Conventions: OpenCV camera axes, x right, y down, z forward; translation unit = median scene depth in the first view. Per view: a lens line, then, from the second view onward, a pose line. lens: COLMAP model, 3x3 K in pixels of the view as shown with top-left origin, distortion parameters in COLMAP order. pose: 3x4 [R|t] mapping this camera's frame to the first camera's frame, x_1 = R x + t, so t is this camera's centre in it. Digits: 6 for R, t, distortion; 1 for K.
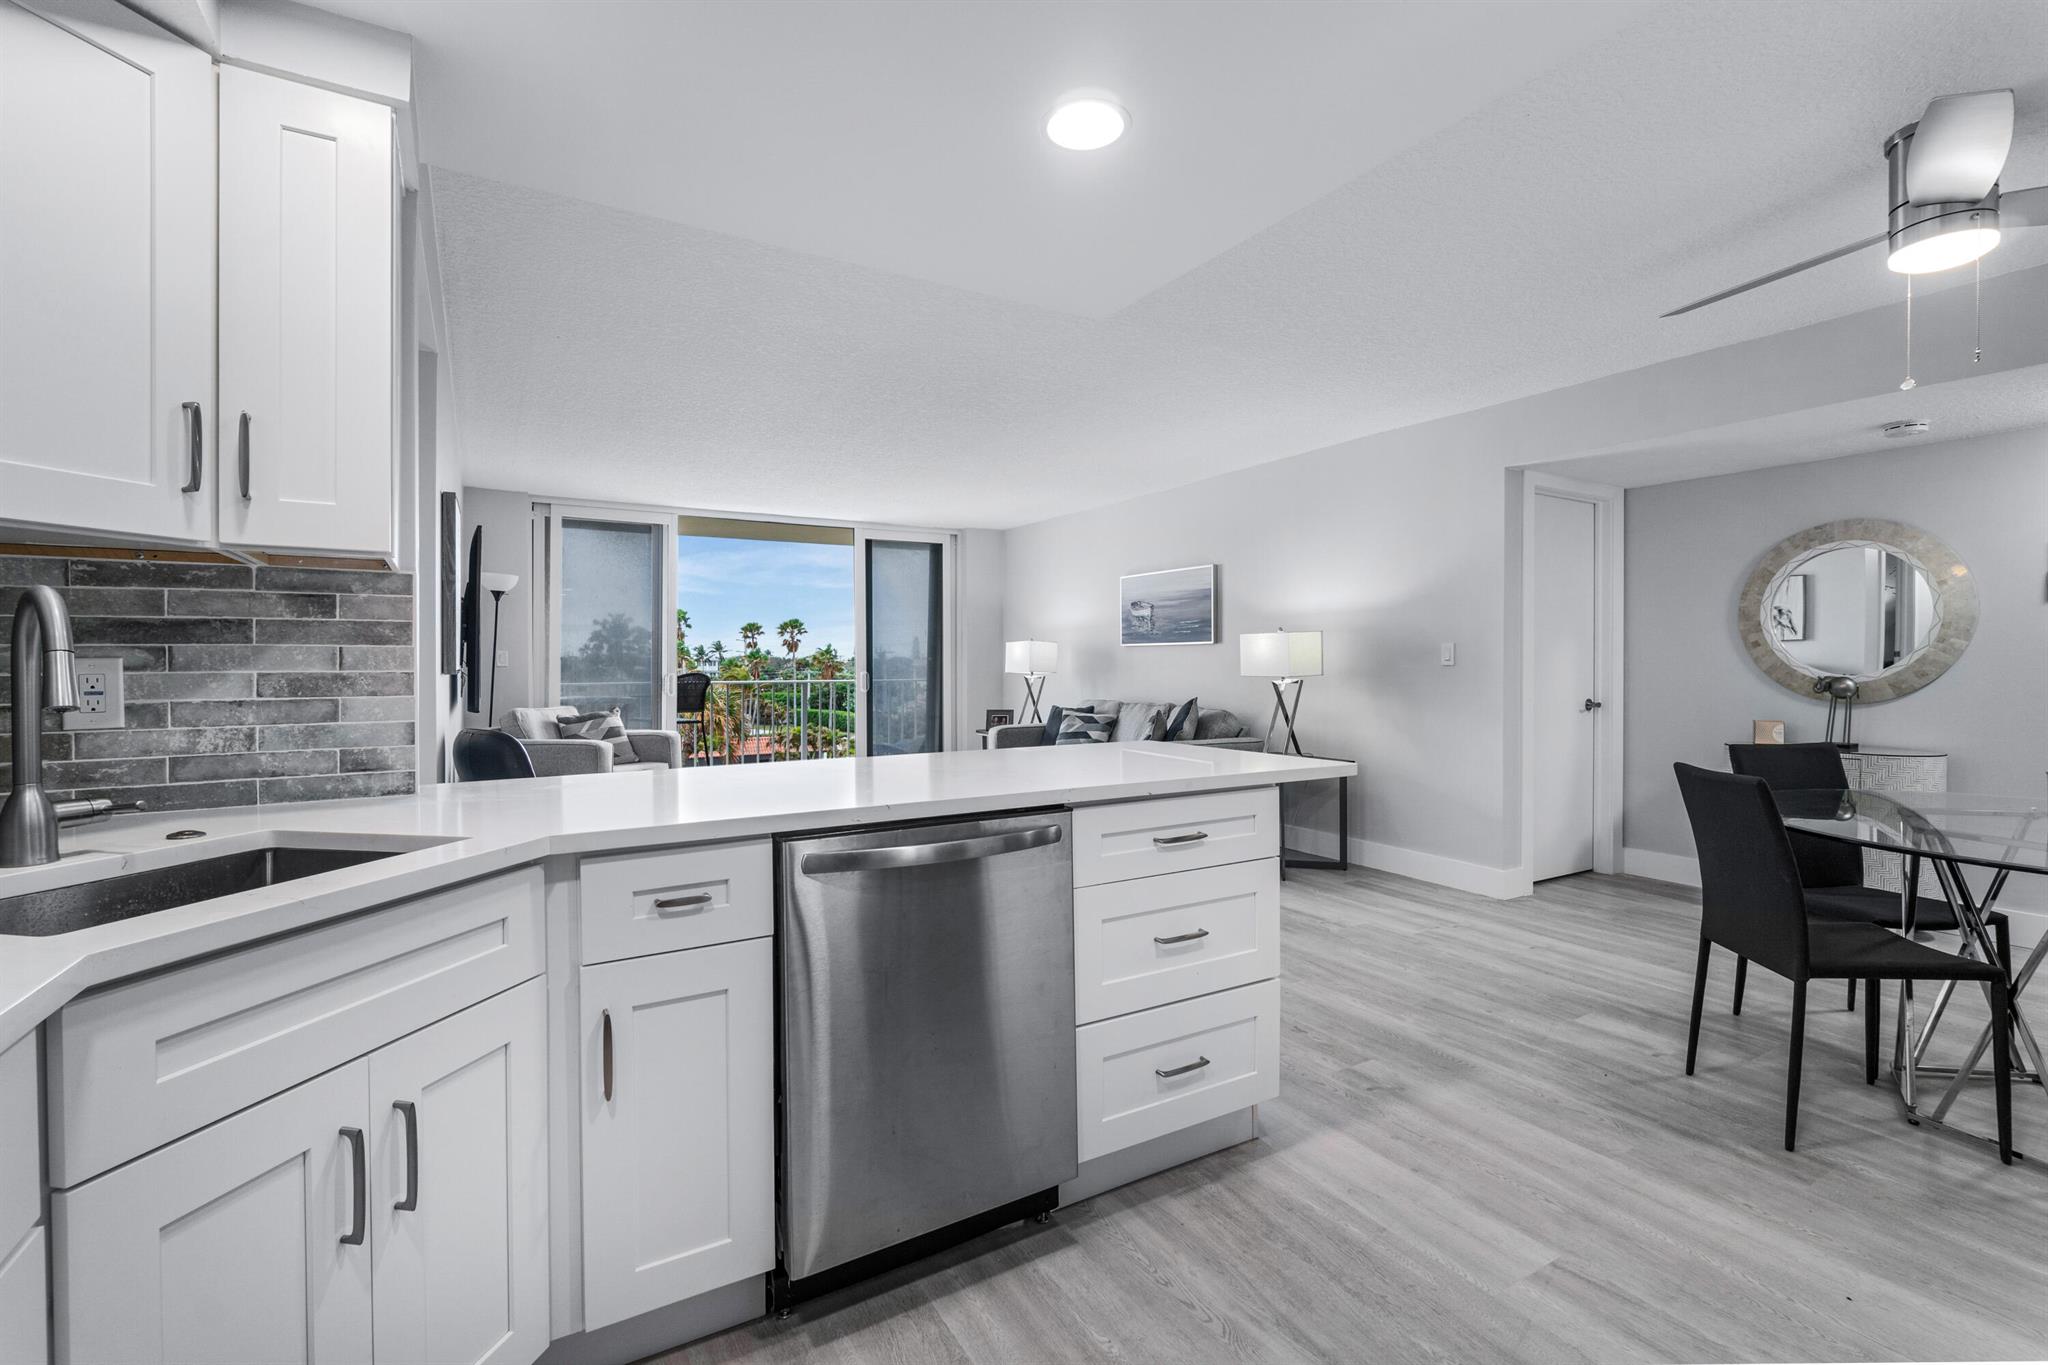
lens RADIAL K [[911.0, 0, 1025.2], [0, 911.0, 676.0], [0, 0, 1]] dist [-0.004258, -0.000049]
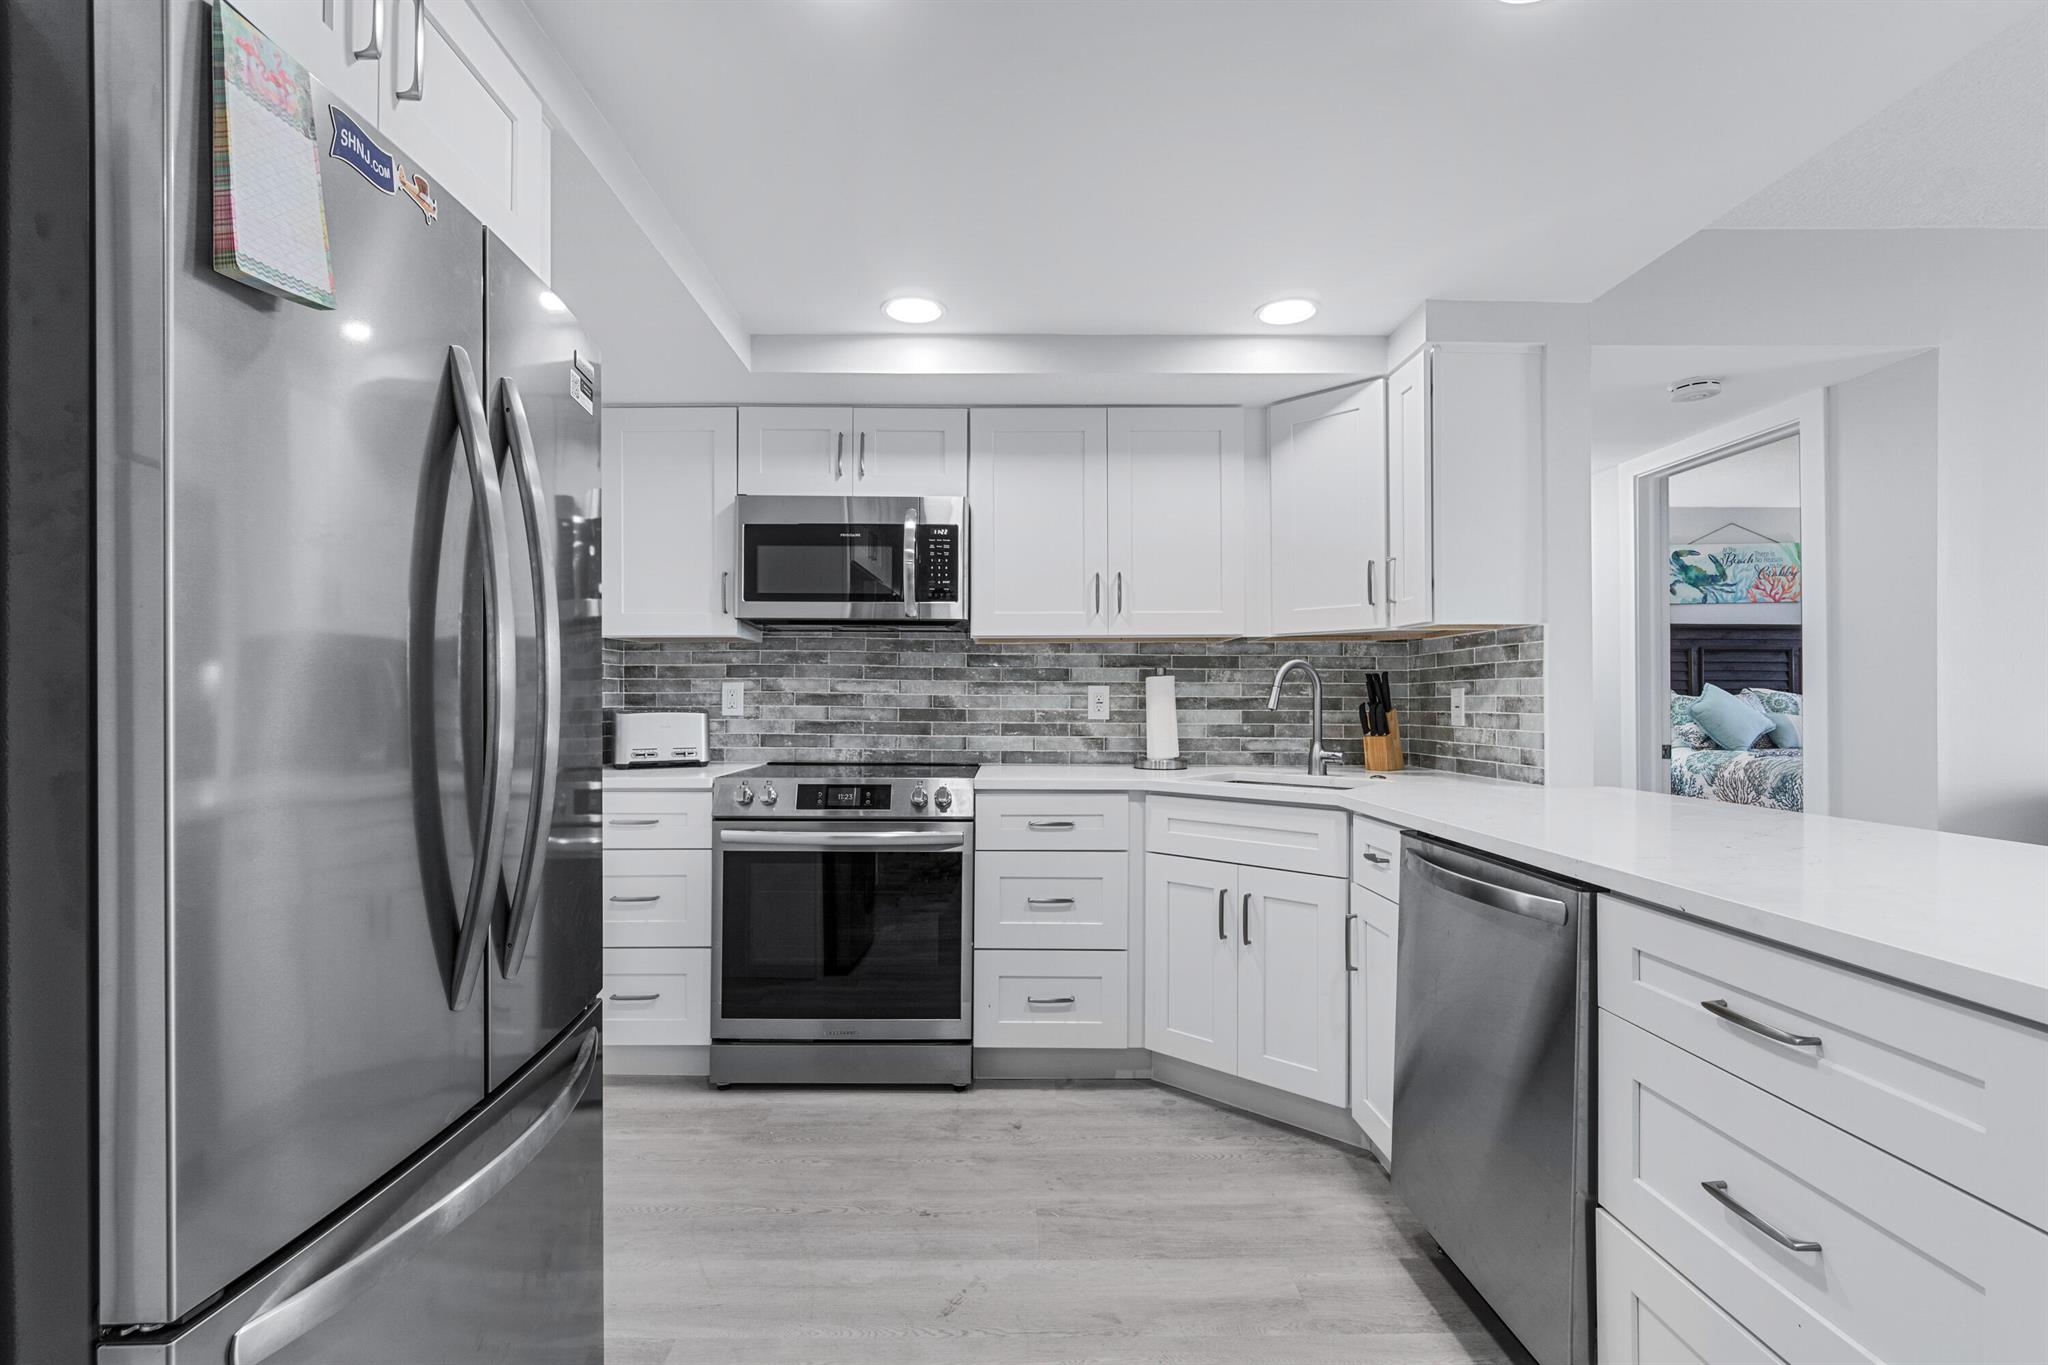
lens RADIAL K [[911.0, 0, 1013.8], [0, 911.0, 690.4], [0, 0, 1]] dist [-0.004258, -0.000049]
pose [[-0.489756, -0.003601, -0.871852, 0.930191], [-0.010557, 0.999943, 0.001800, -0.007690], [0.871796, 0.010085, -0.489766, 0.990362]]
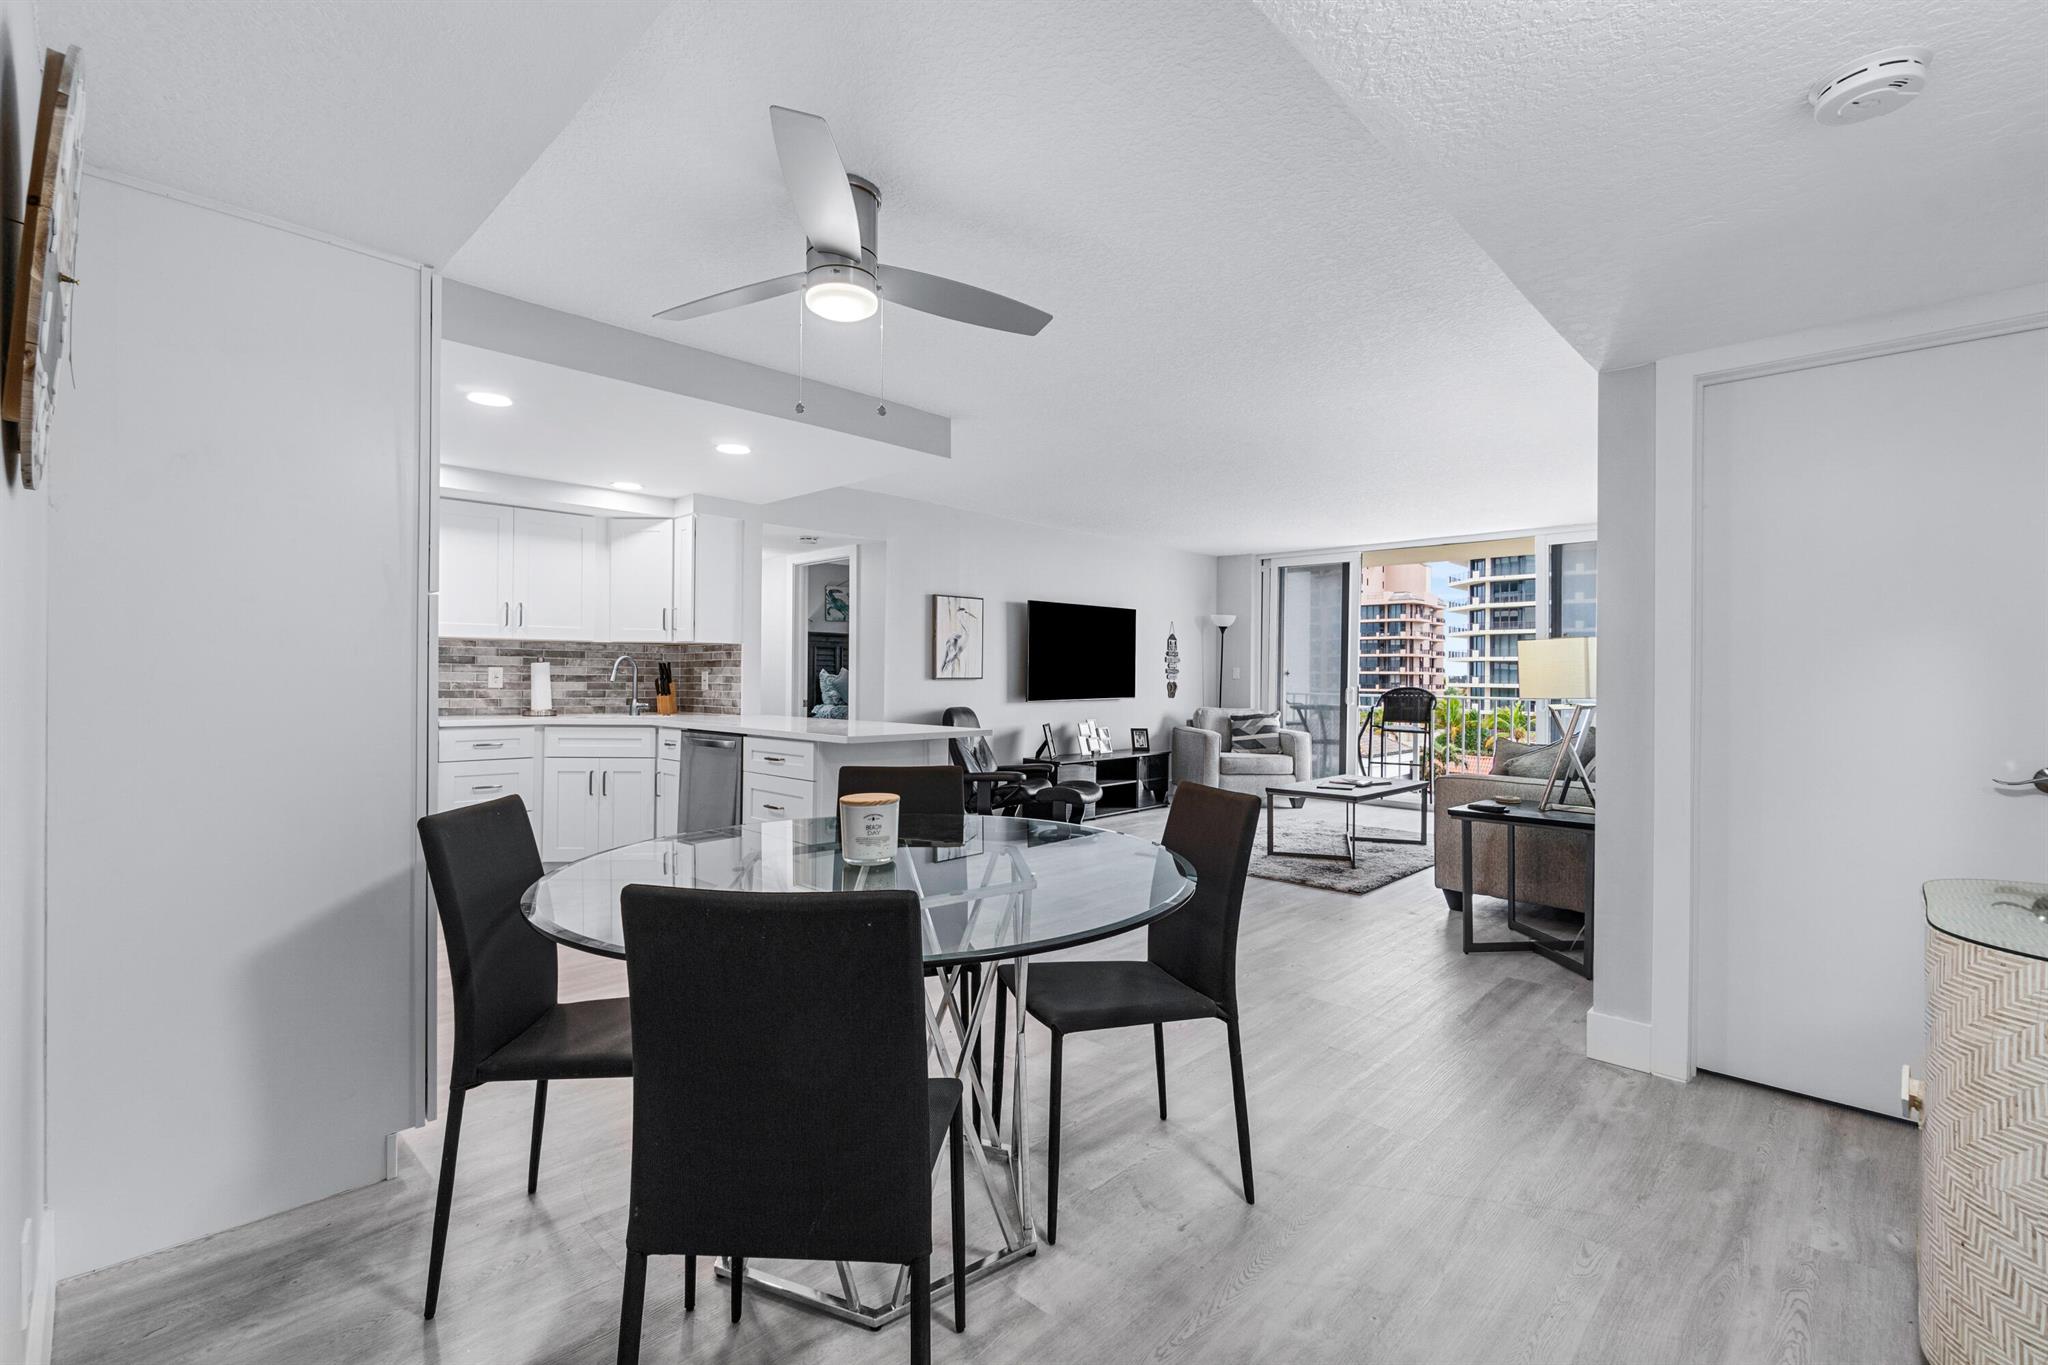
lens RADIAL K [[911.0, 0, 1022.1], [0, 911.0, 669.0], [0, 0, 1]] dist [-0.004258, -0.000049]
pose [[0.270671, -0.003059, -0.962667, 2.588366], [-0.021724, 0.999721, -0.009285, -0.019517], [0.962427, 0.023426, 0.270529, 1.098383]]
